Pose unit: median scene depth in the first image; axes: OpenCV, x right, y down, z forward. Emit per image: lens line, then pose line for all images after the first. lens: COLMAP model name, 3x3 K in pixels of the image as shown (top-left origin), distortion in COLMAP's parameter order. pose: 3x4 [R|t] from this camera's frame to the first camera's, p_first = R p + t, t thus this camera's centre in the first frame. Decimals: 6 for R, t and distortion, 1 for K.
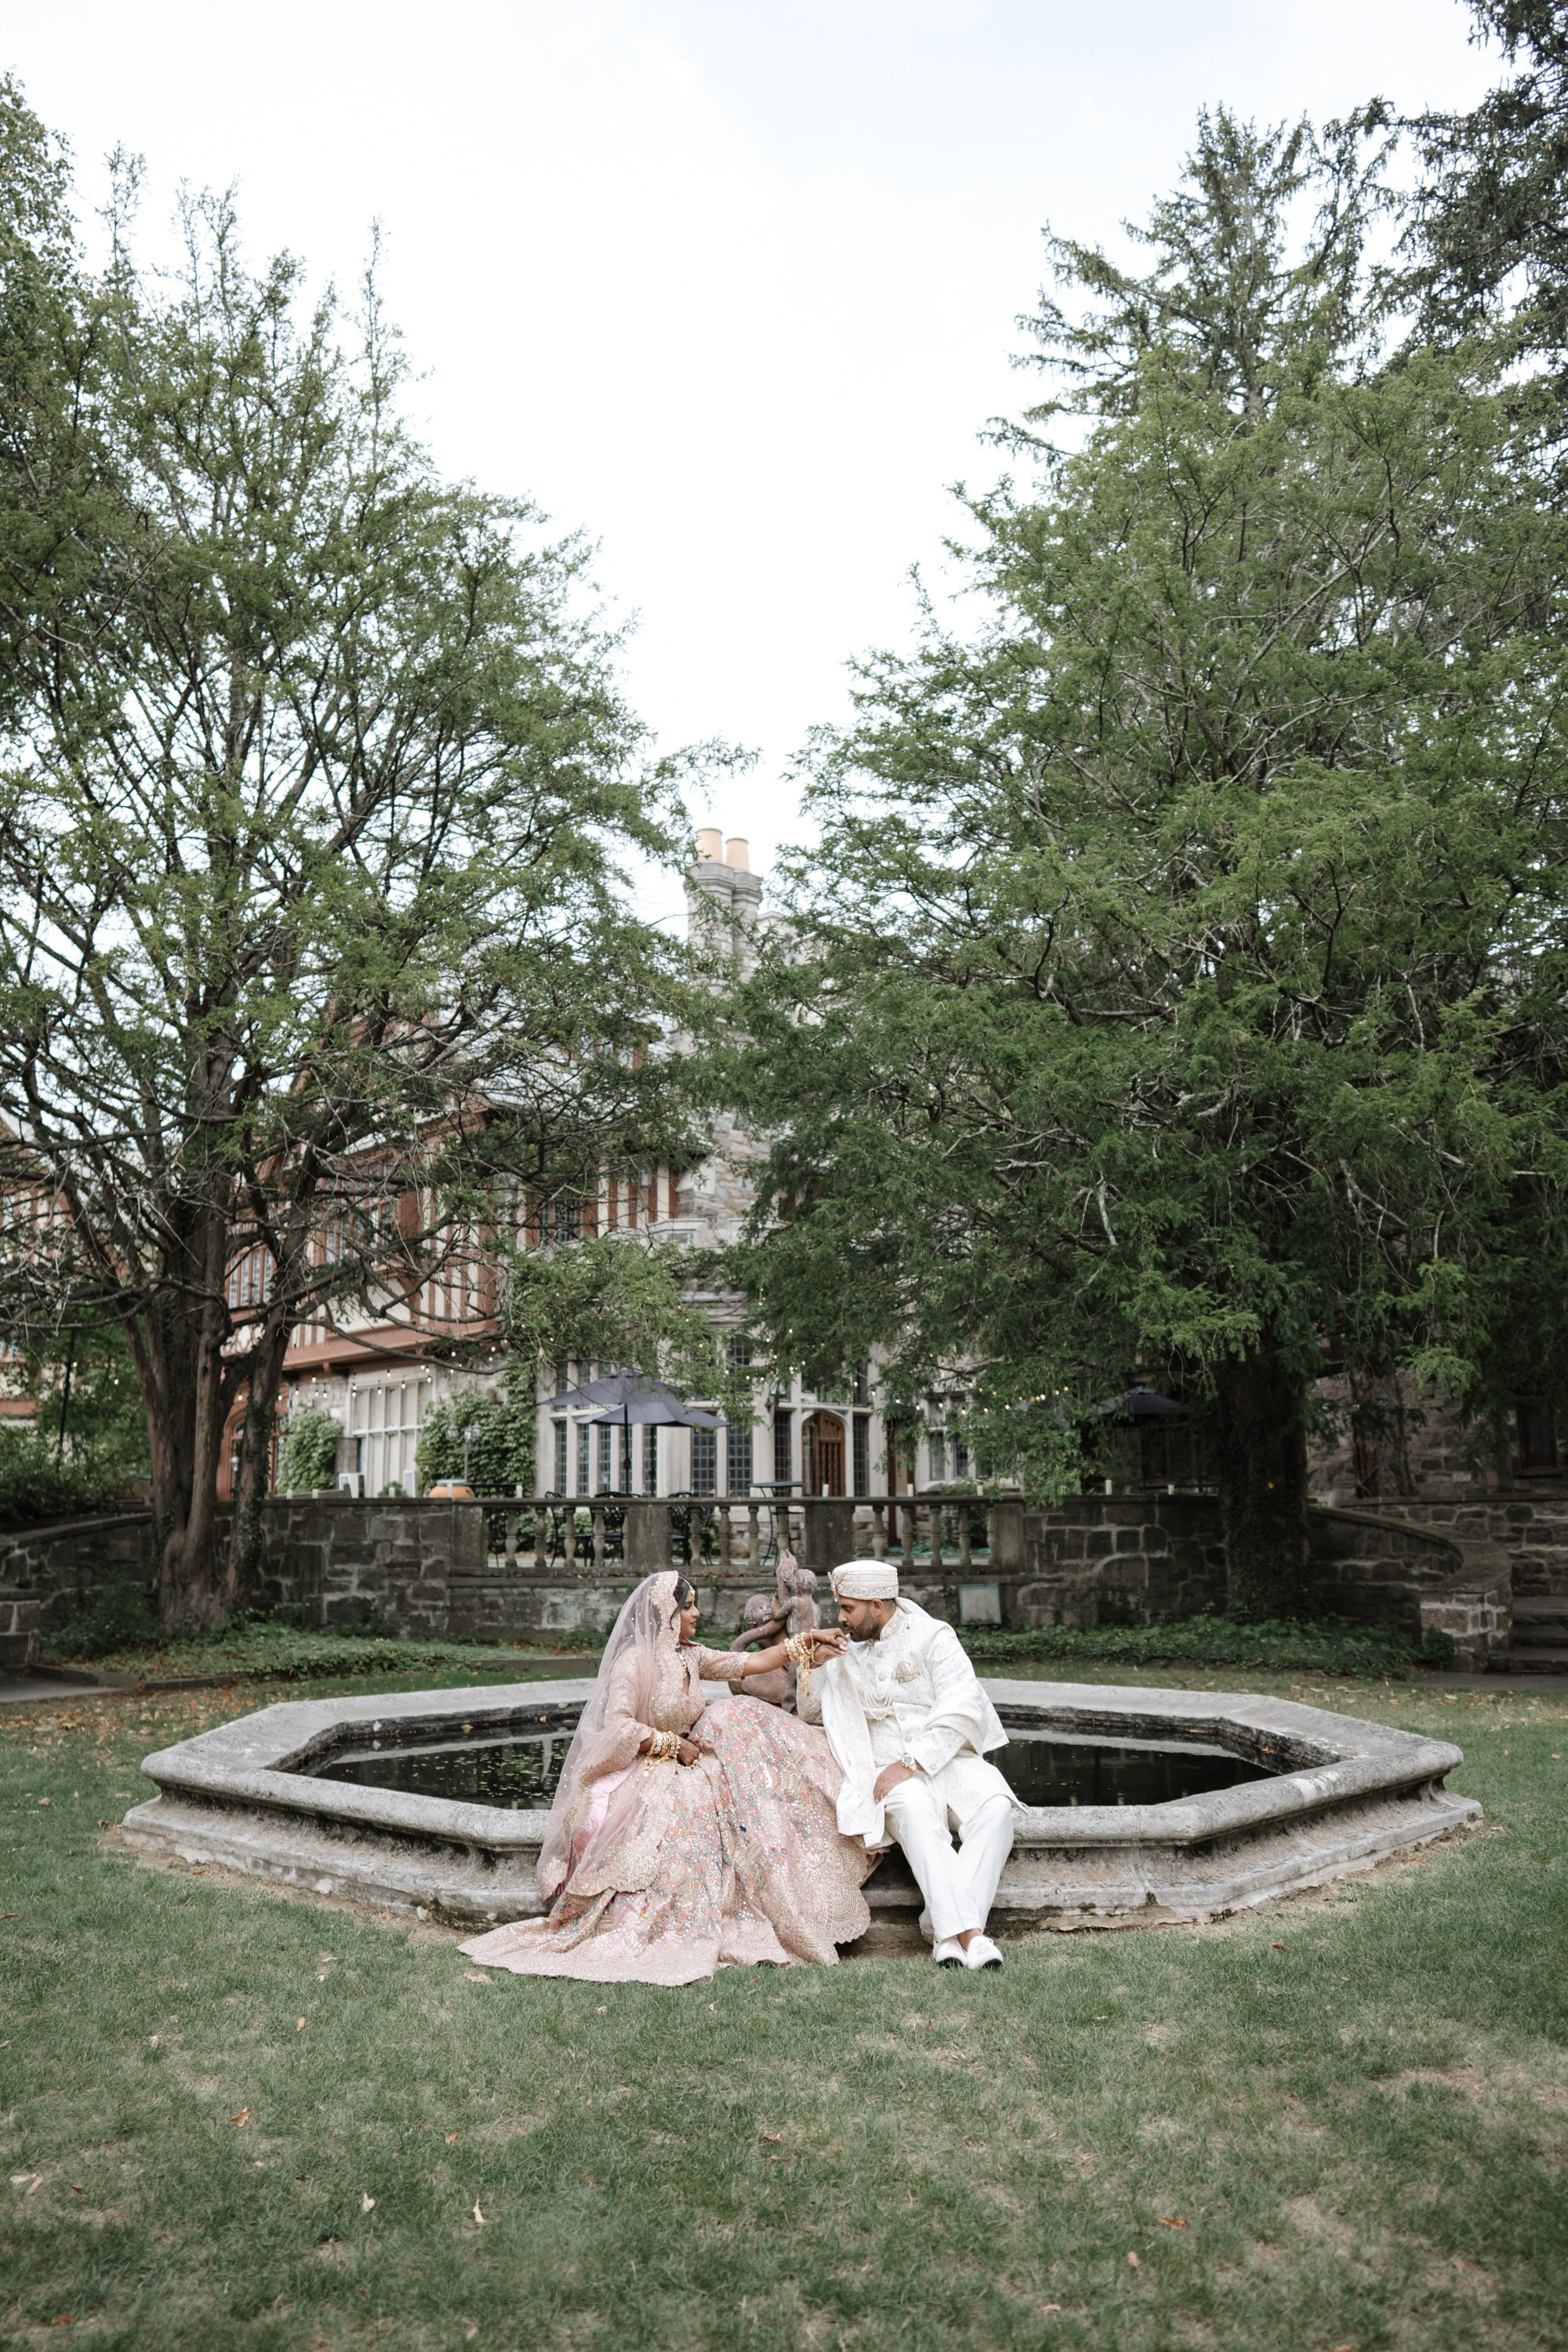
lens RADIAL K [[1706.3, 0, 737.4], [0, 1706.3, 1245.9], [0, 0, 1]] dist [-0.028258, 0.001125]
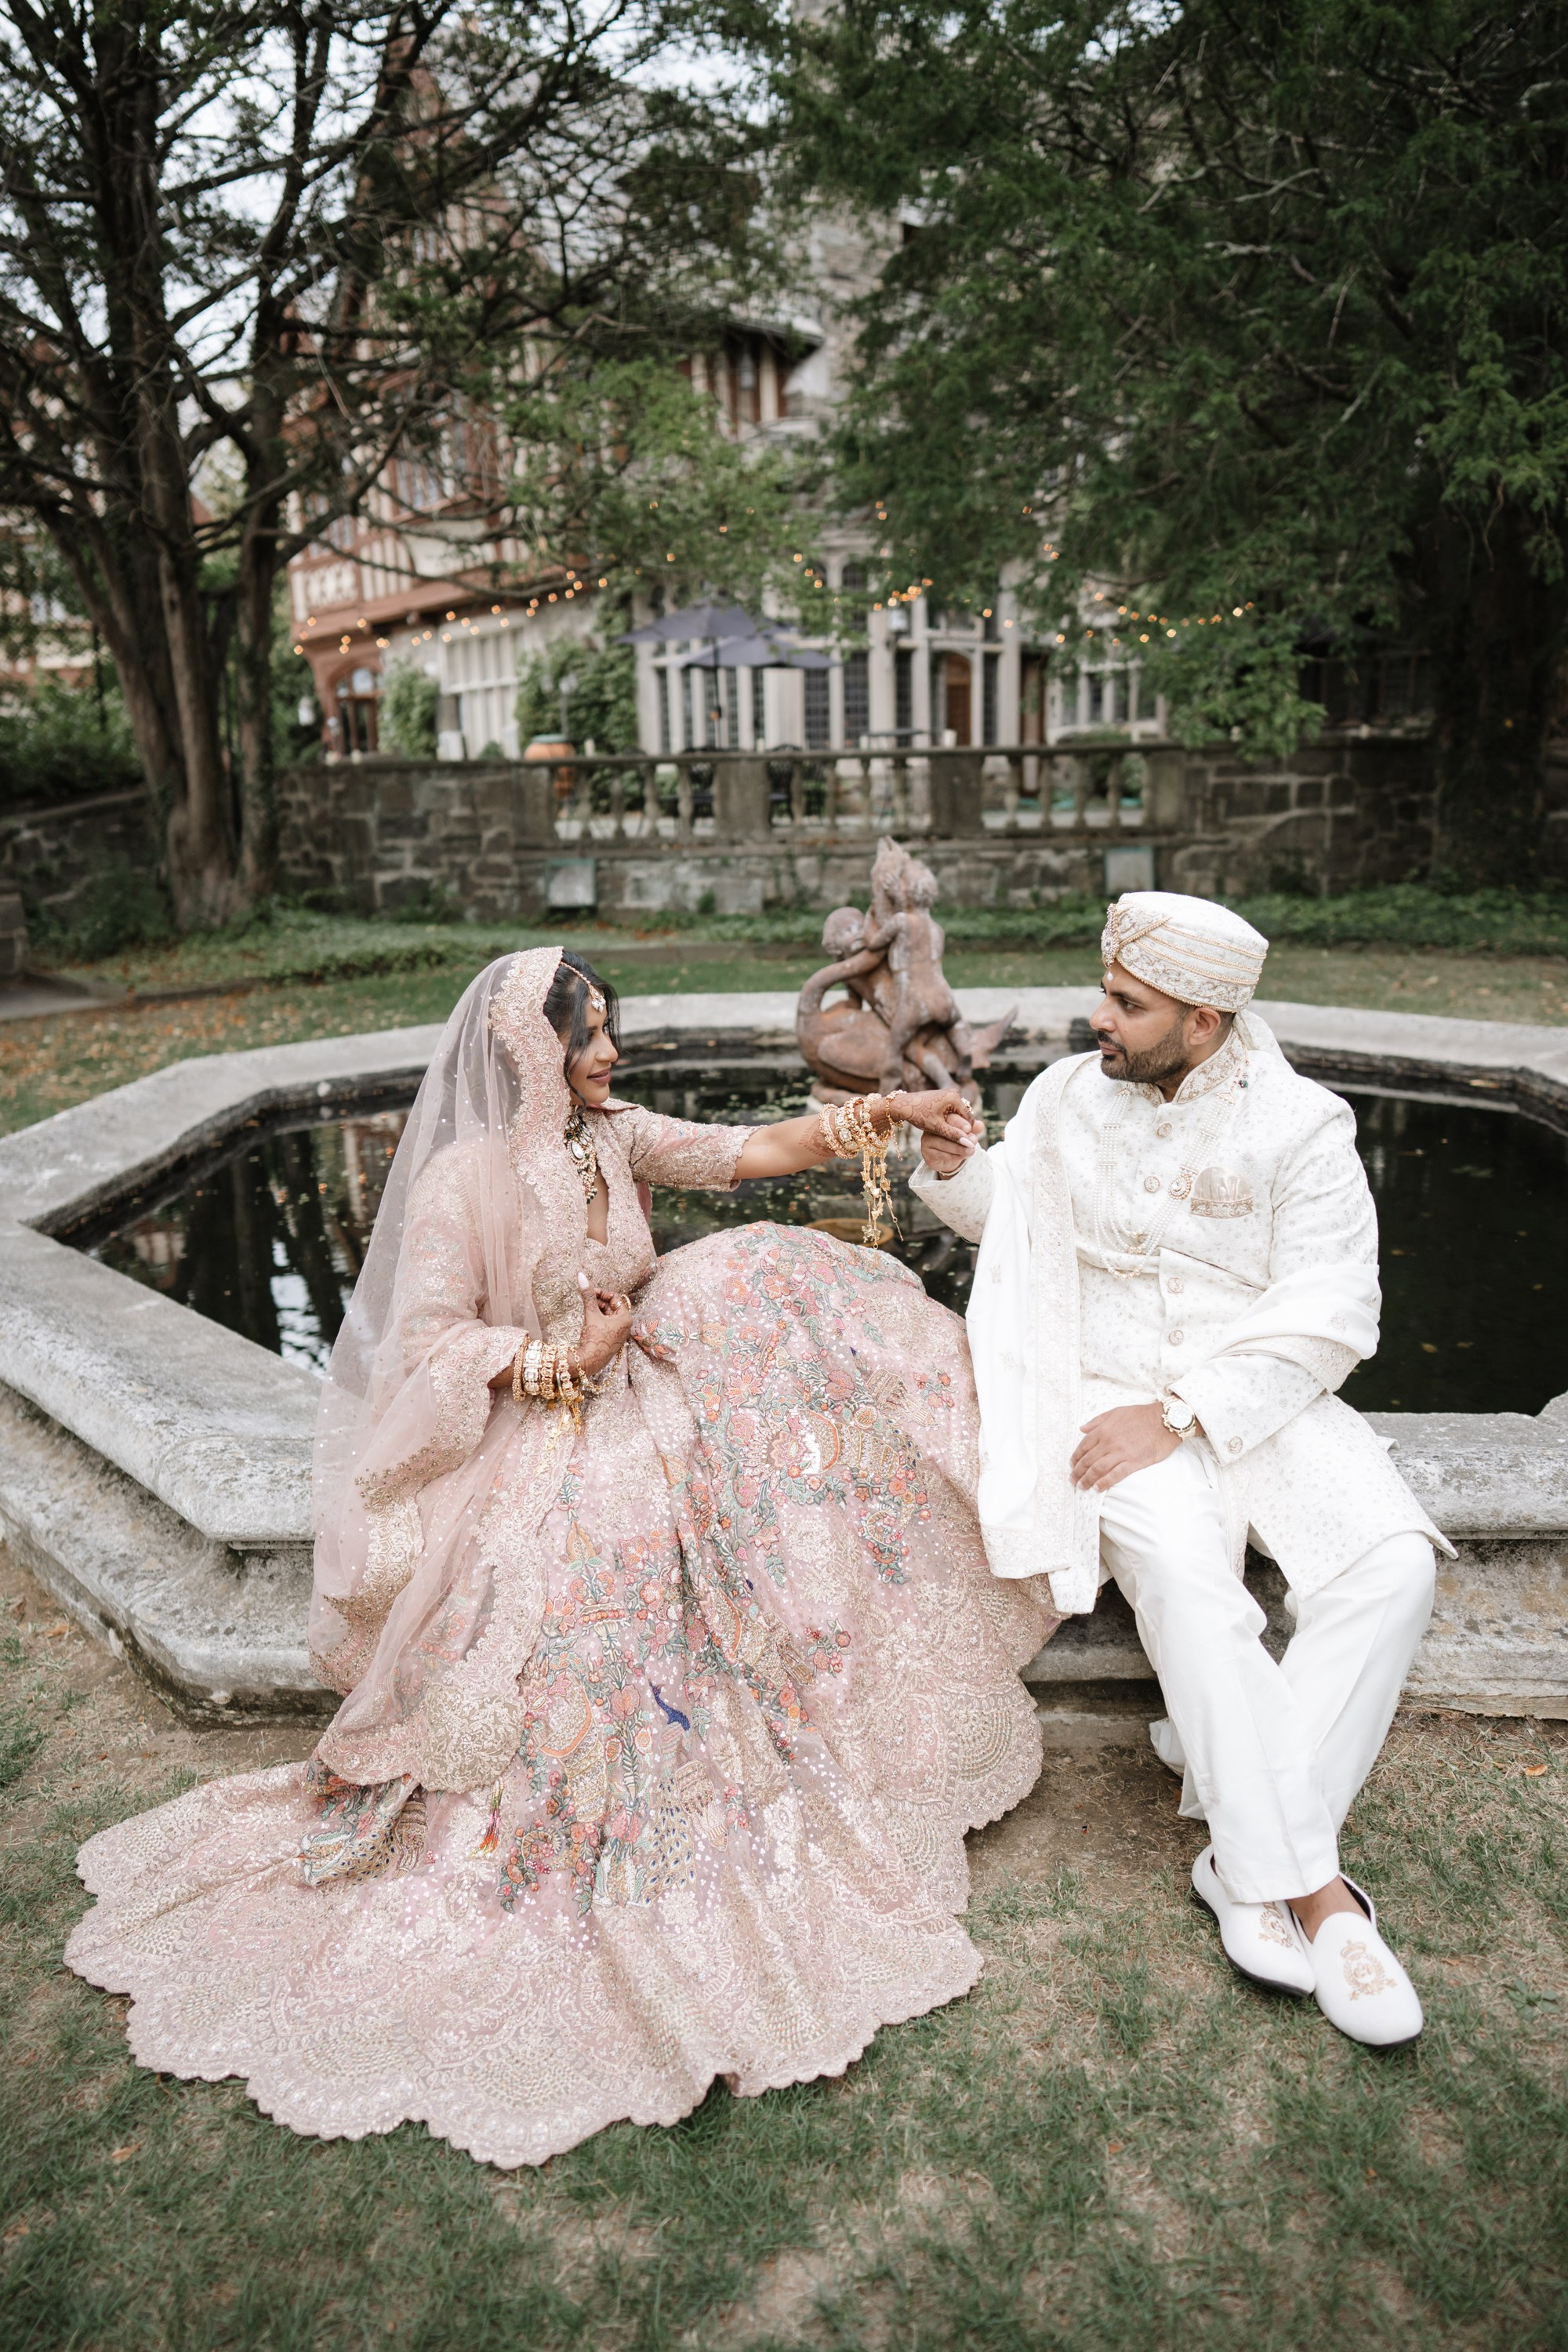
lens RADIAL K [[1521.6, 0, 784.0], [0, 1521.6, 1176.0], [0, 0, 1]] dist [-0.043945, 0.047223]
pose [[0.998357, -0.005687, -0.057016, 0.008711], [0.028474, 0.912742, 0.407542, 0.026536], [0.049723, -0.408496, 0.911405, 0.181316]]
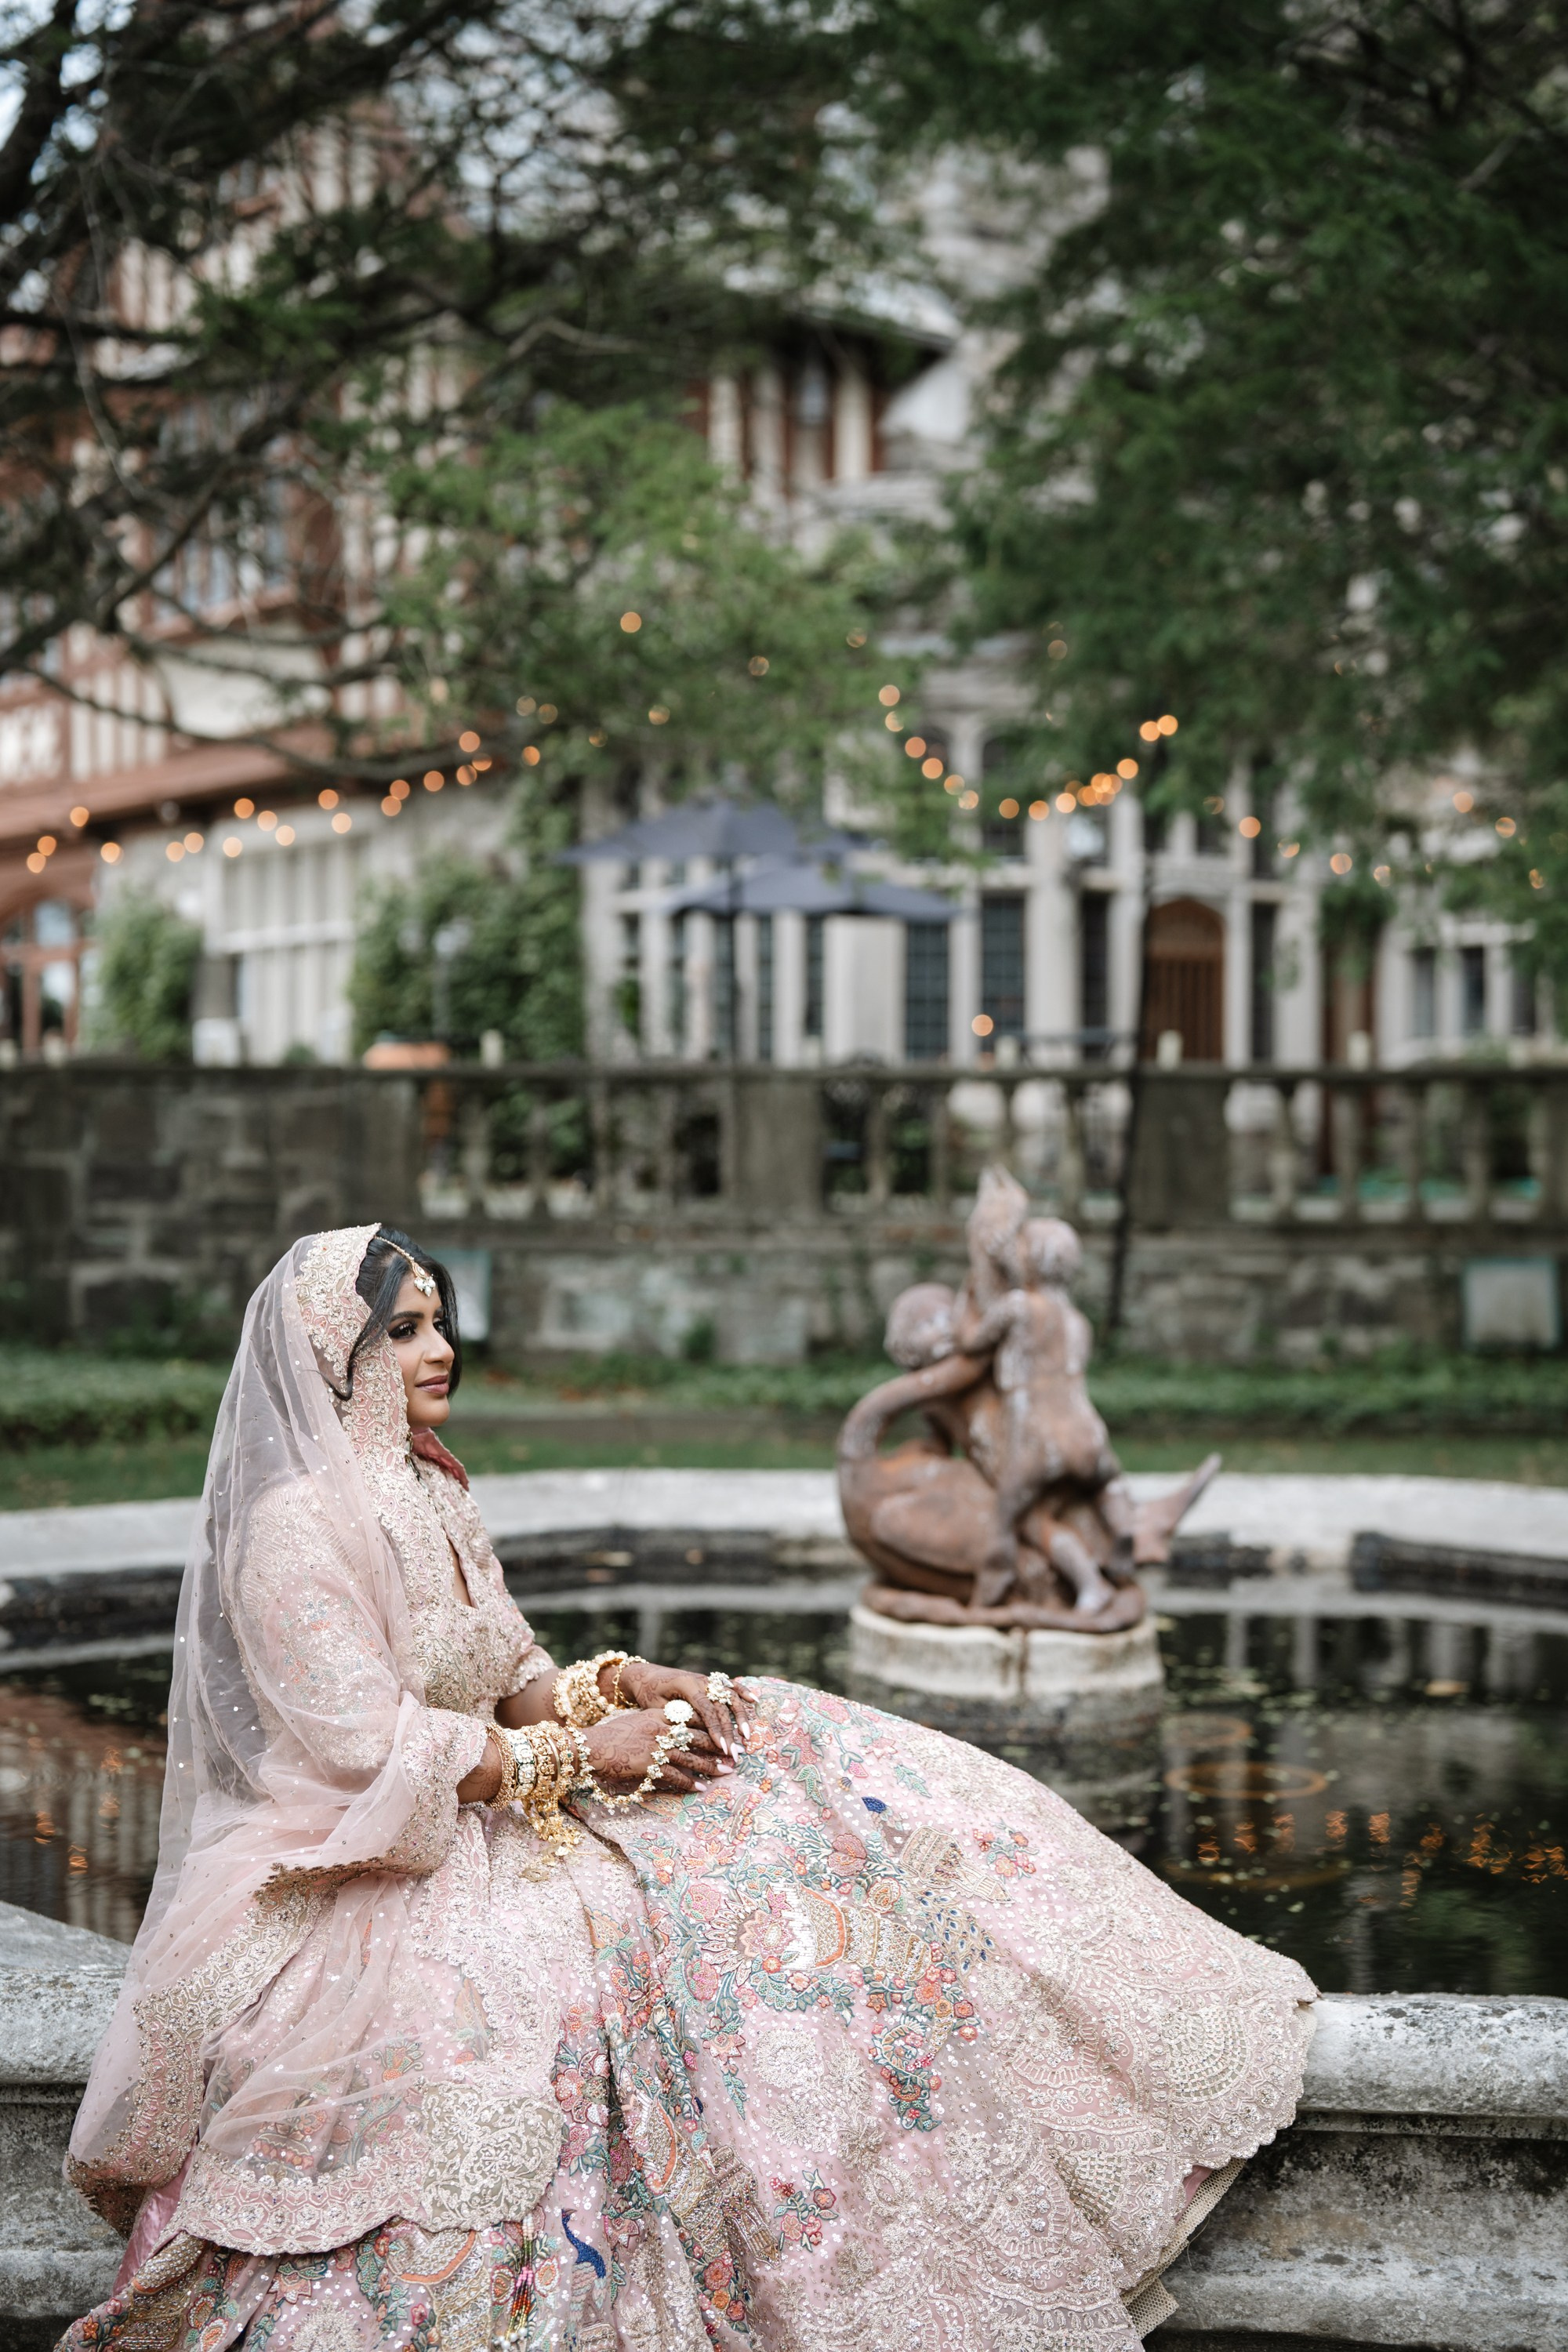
lens RADIAL K [[3218.7, 0, 776.5], [0, 3218.7, 1238.6], [0, 0, 1]] dist [-0.086700, 0.704954]
pose [[0.996475, 0.009539, -0.083348, 0.015729], [0.006590, 0.981545, 0.191118, 0.024098], [0.083633, -0.190993, 0.978022, 0.125726]]
